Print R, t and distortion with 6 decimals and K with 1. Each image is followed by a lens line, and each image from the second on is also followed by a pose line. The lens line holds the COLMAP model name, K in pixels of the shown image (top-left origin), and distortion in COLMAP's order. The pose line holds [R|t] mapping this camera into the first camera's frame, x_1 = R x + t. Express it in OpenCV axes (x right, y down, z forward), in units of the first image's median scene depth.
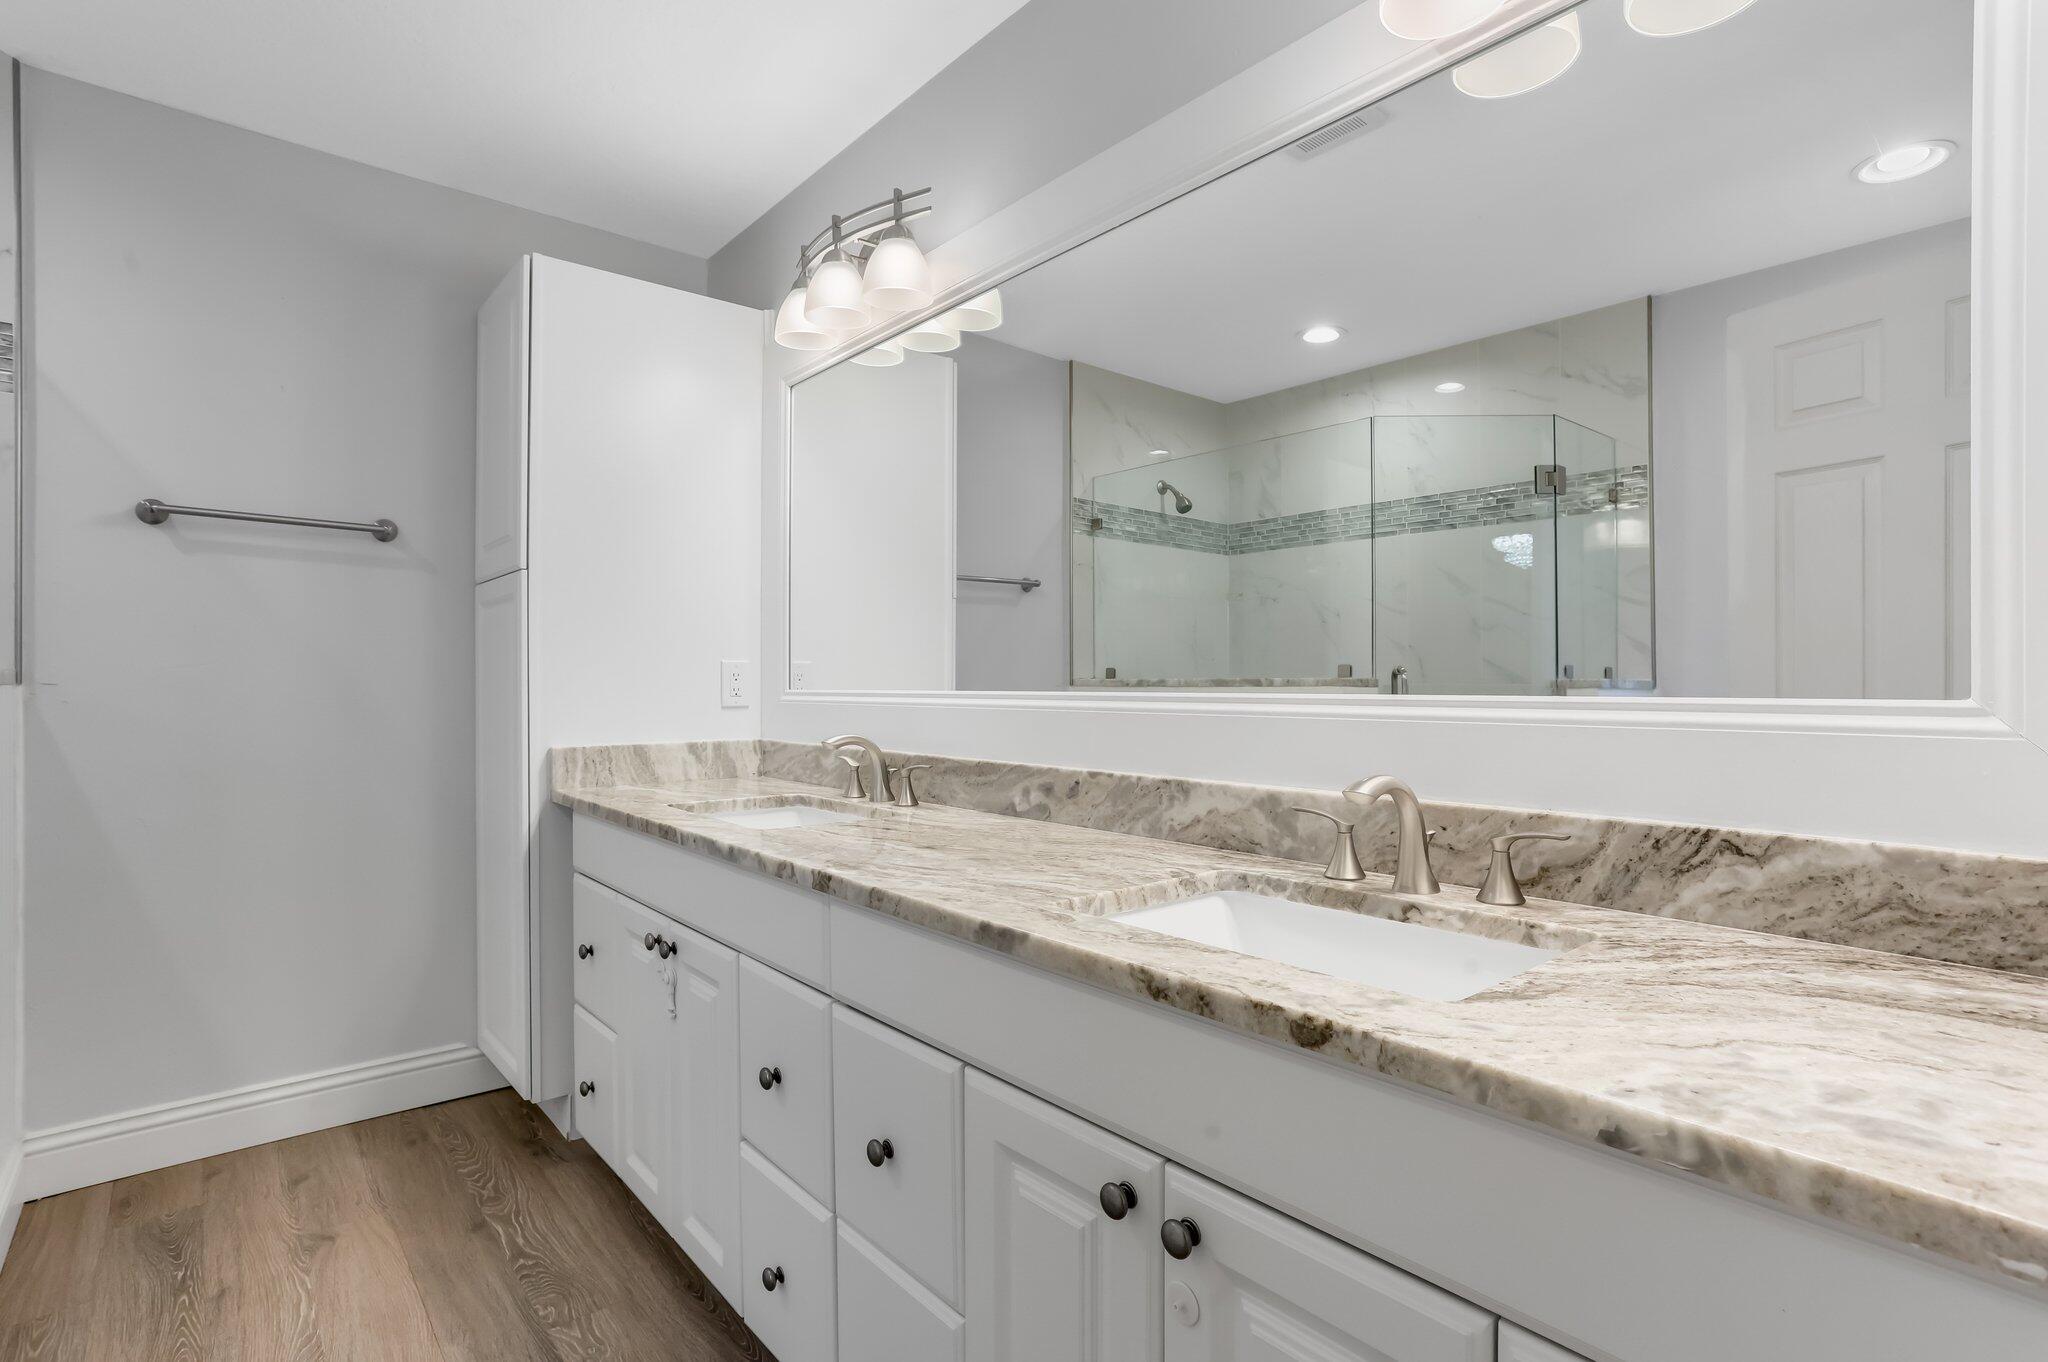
lens RADIAL K [[1003.8, 0, 1027.2], [0, 1003.8, 681.4], [0, 0, 1]] dist [-0.004687, 0.000077]
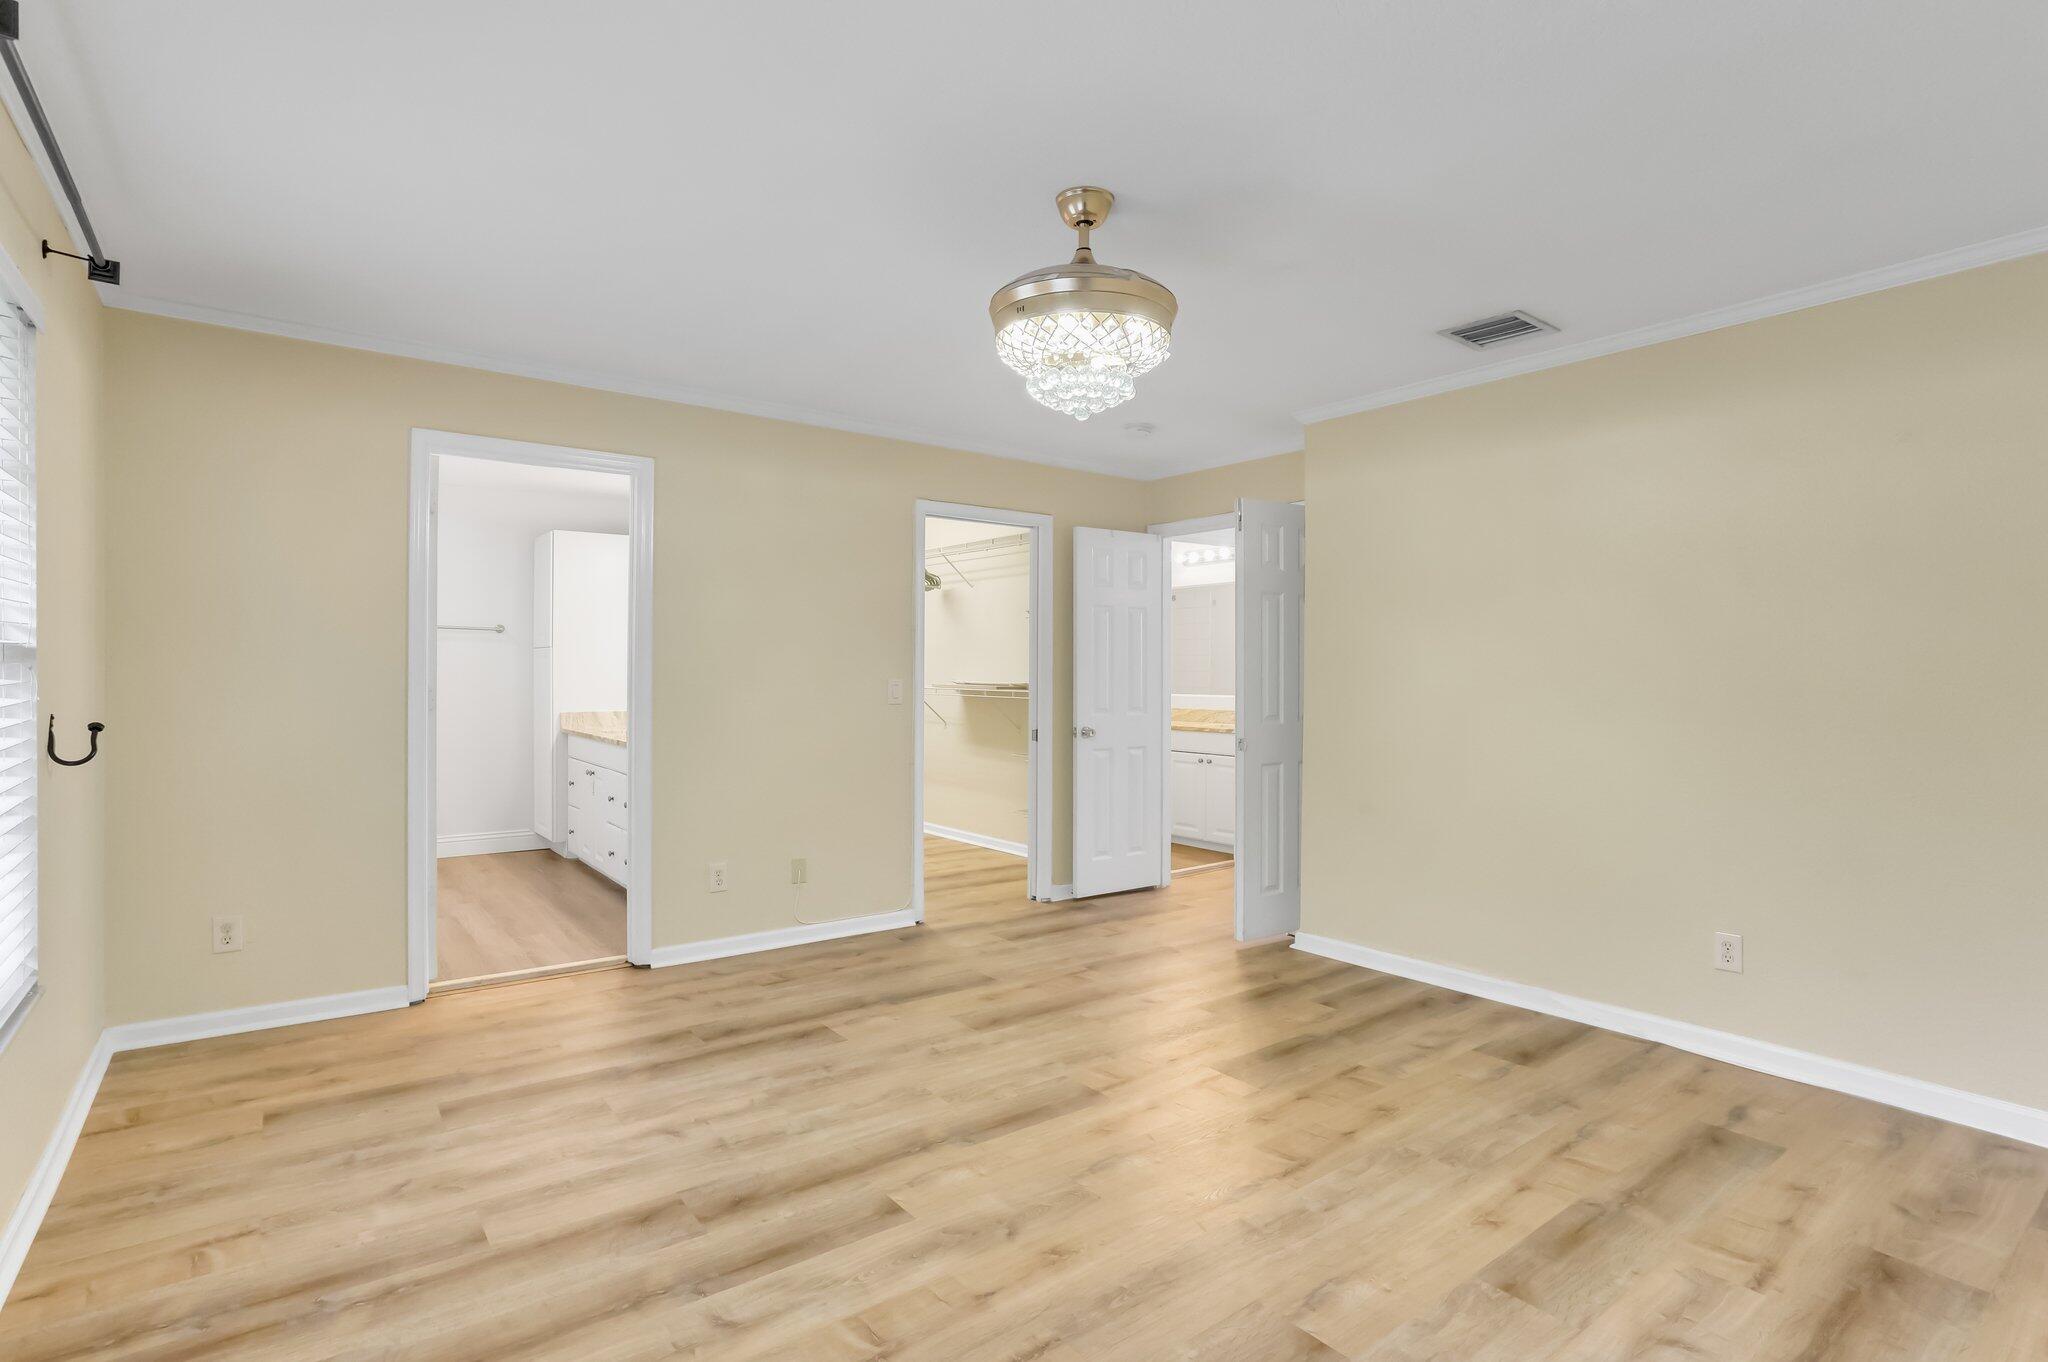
lens RADIAL K [[1003.8, 0, 1025.5], [0, 1003.8, 679.1], [0, 0, 1]] dist [-0.004687, 0.000077]
pose [[0.998742, 0.005065, -0.049891, 0.884519], [-0.005361, 0.999969, -0.005795, -0.012244], [0.049860, 0.006055, 0.998738, -1.590411]]
